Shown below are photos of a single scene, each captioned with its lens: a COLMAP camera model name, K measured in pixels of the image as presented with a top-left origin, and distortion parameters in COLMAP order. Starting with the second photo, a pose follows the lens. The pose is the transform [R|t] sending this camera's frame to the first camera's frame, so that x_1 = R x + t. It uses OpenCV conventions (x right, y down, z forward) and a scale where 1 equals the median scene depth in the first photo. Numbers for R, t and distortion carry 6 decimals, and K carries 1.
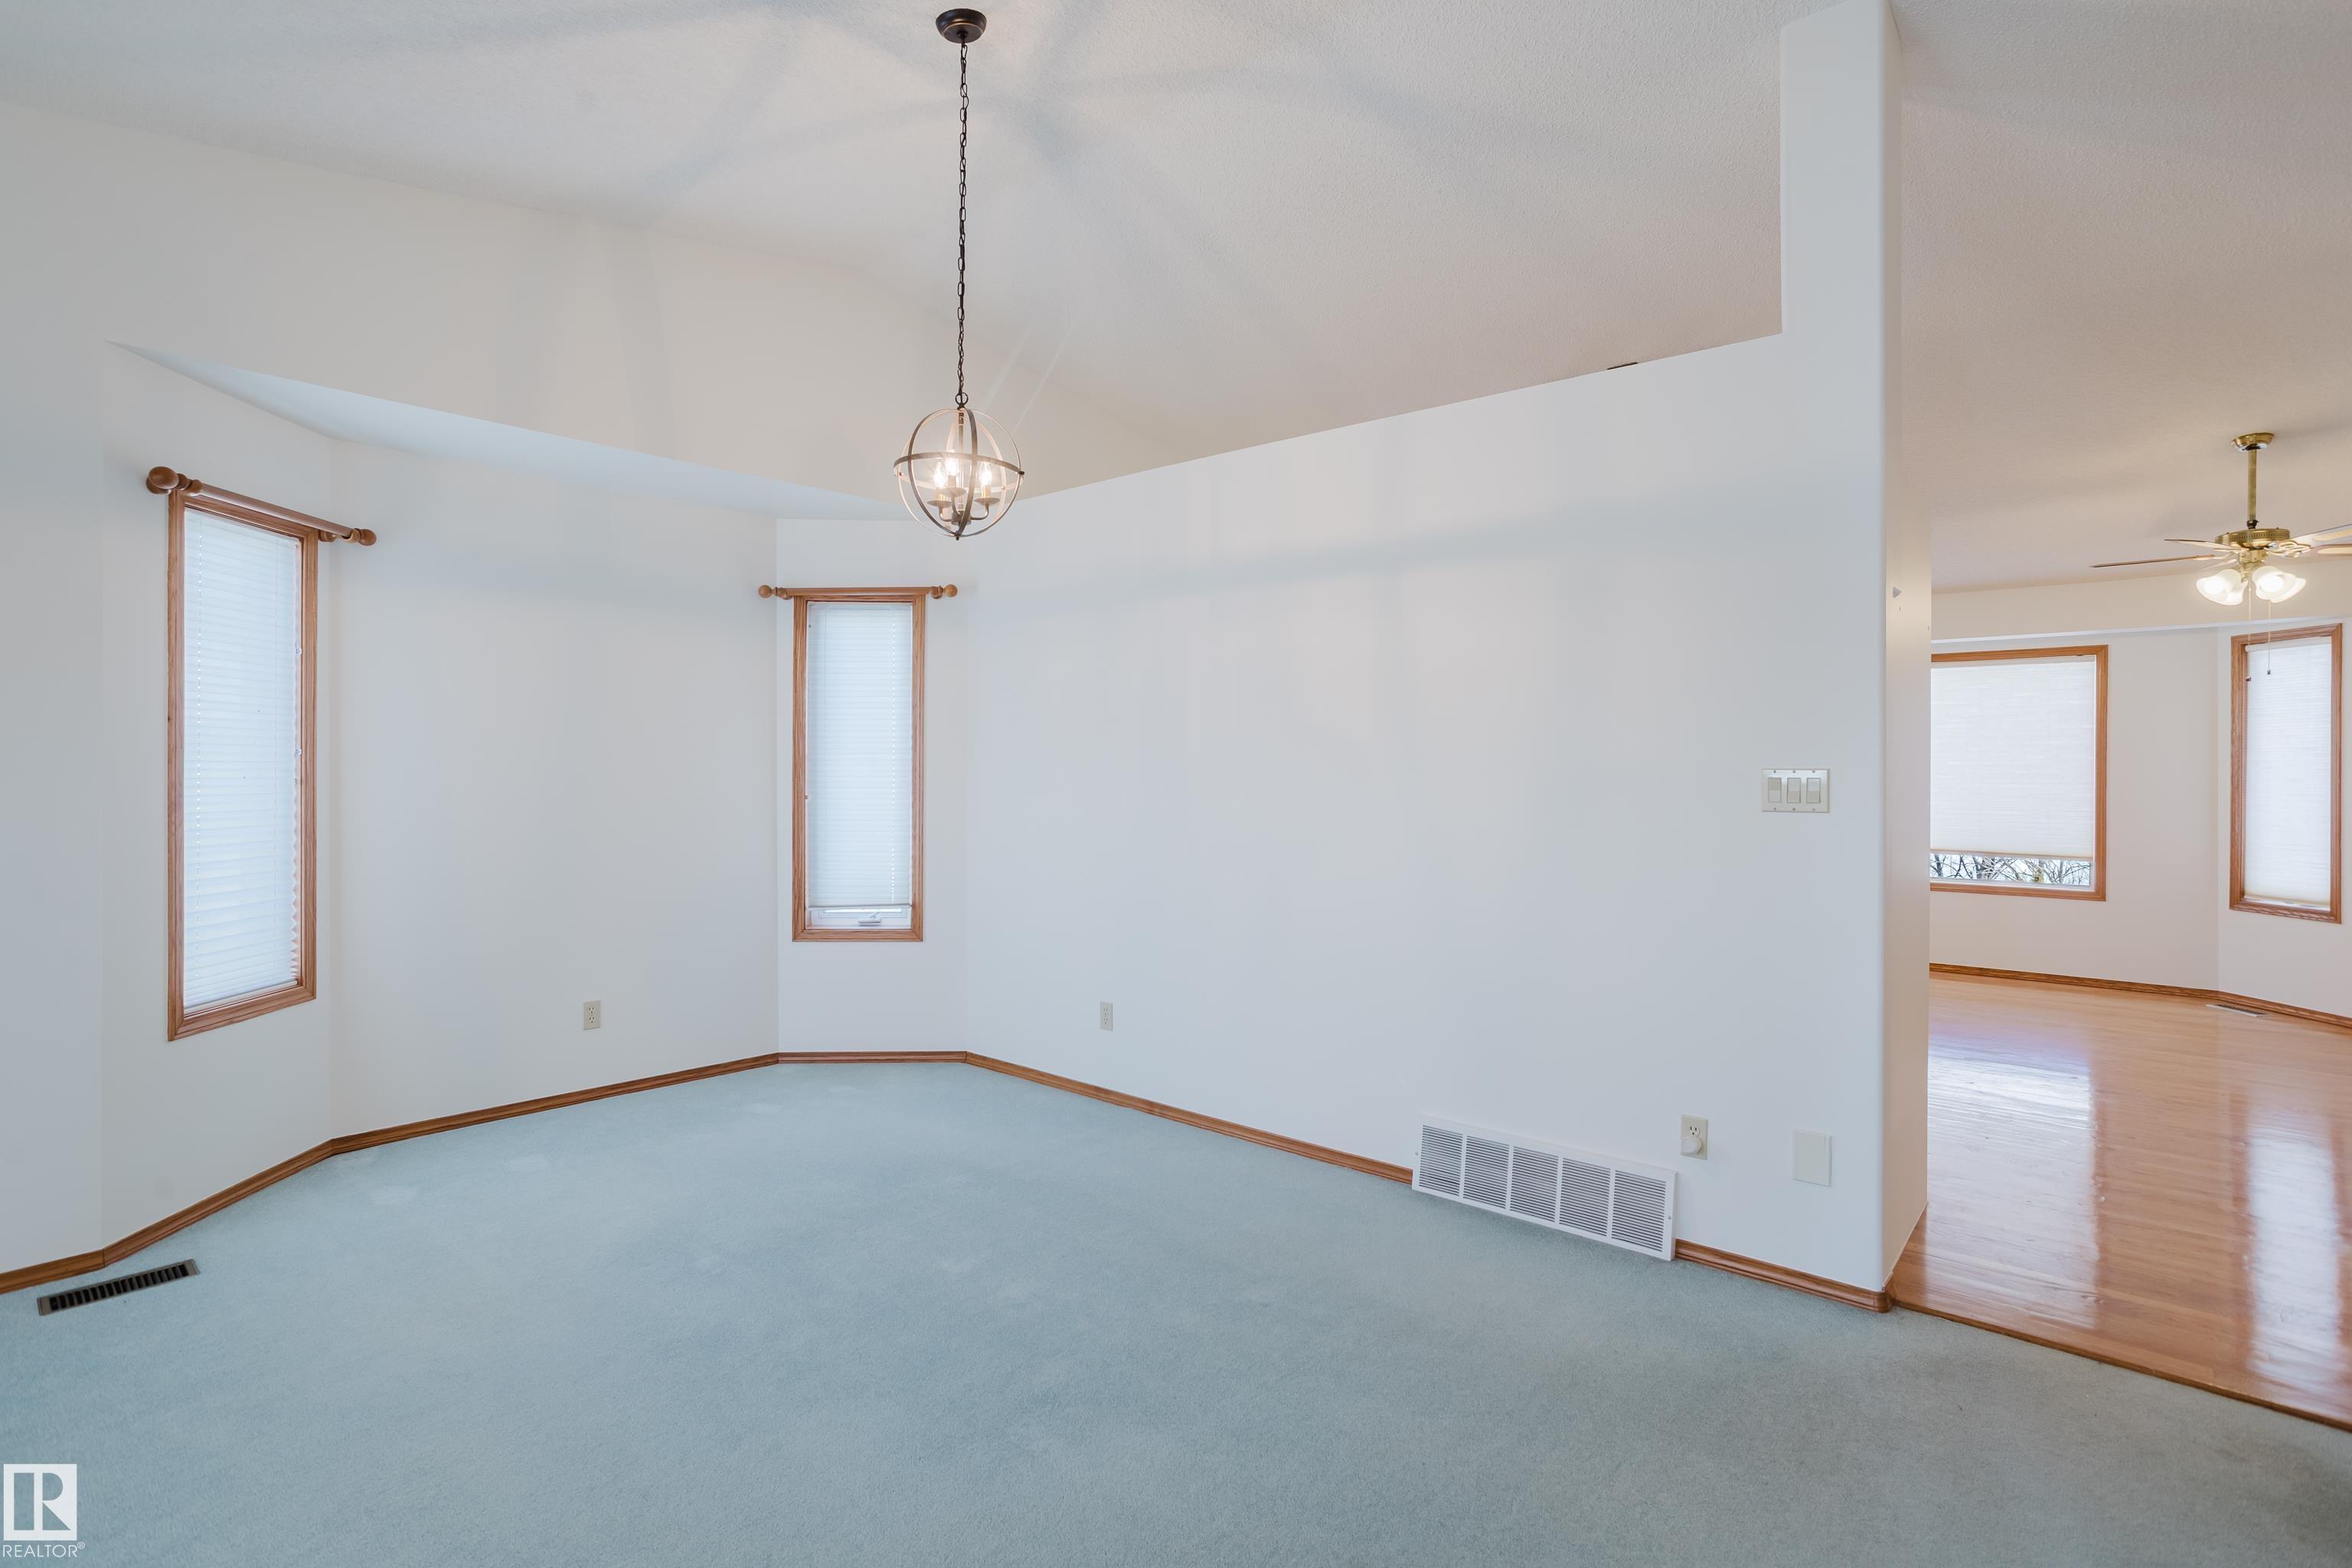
lens RADIAL K [[1148.6, 0, 1178.6], [0, 1148.6, 771.4], [0, 0, 1]] dist [-0.045855, 0.035350]
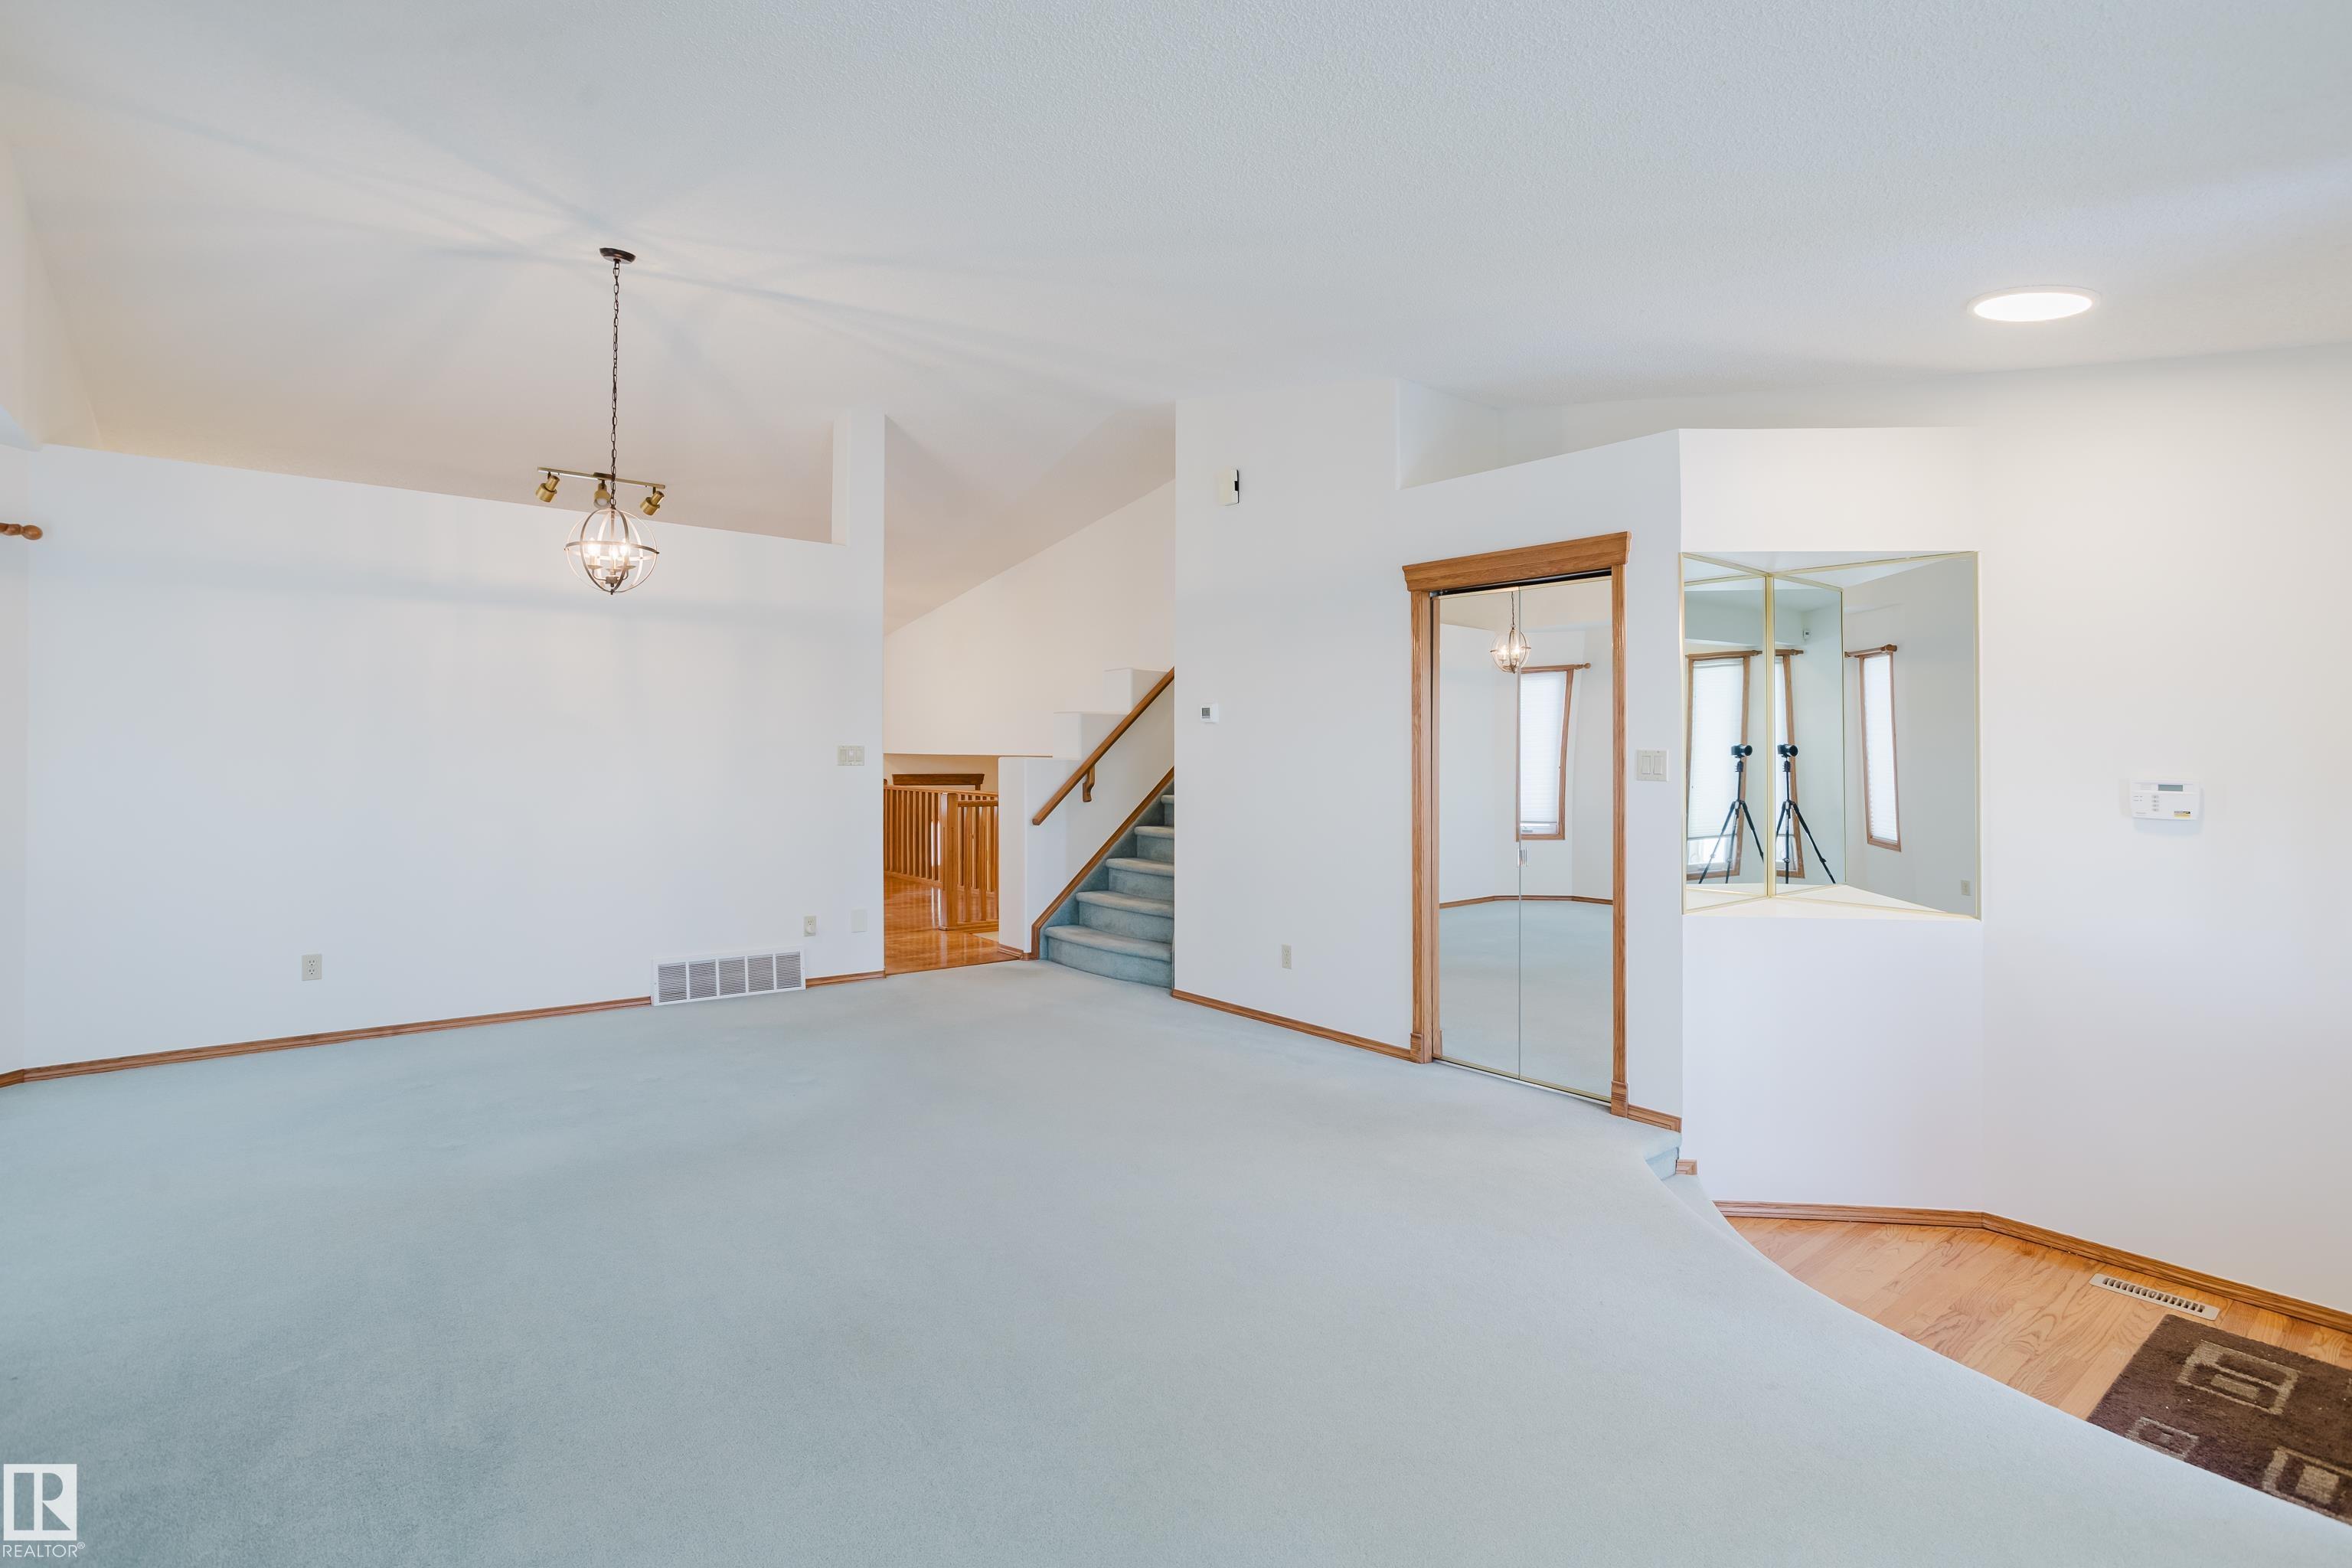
lens RADIAL K [[1148.6, 0, 1178.6], [0, 1148.6, 771.4], [0, 0, 1]] dist [-0.045855, 0.035350]
pose [[0.169347, -0.016168, 0.985424, -0.904178], [-0.008320, 0.999806, 0.017834, -0.000585], [-0.985521, -0.011219, 0.169179, 0.000140]]
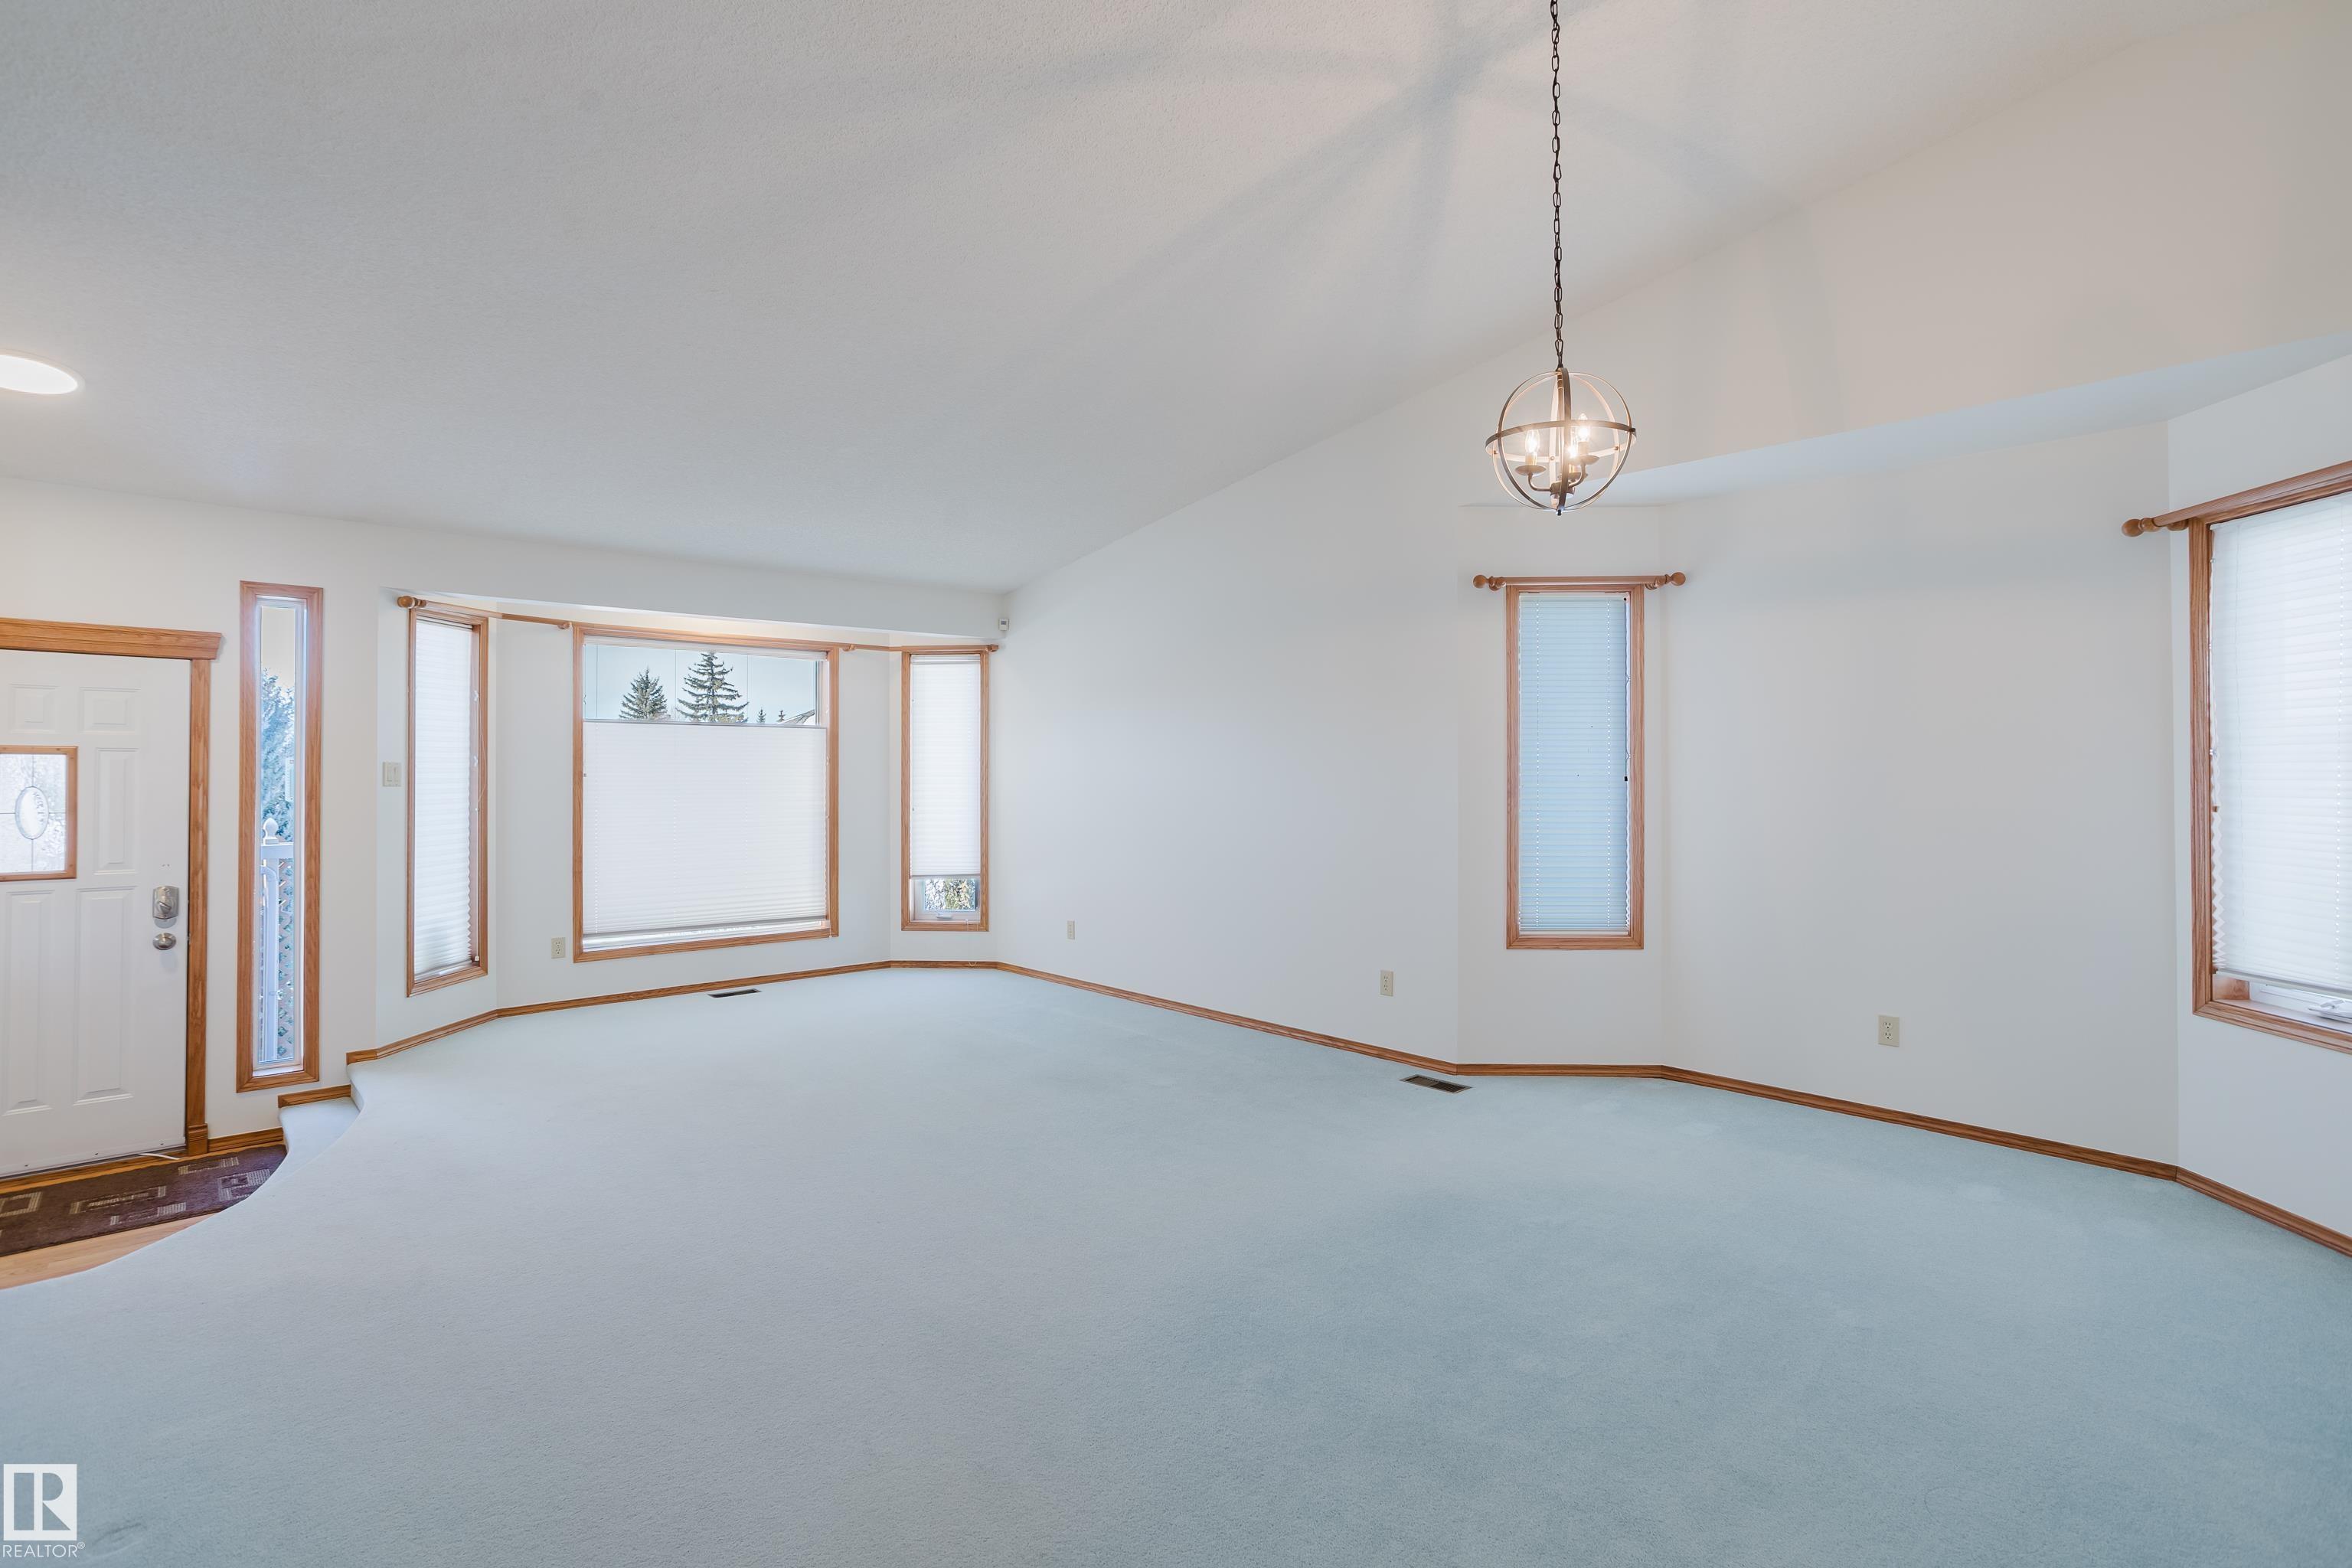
lens RADIAL K [[1148.6, 0, 1178.6], [0, 1148.6, 771.4], [0, 0, 1]] dist [-0.045855, 0.035350]
pose [[-0.108424, -0.013007, -0.994020, 0.430747], [-0.013238, 0.999845, -0.011639, 0.016766], [0.994017, 0.011897, -0.108579, 0.465772]]
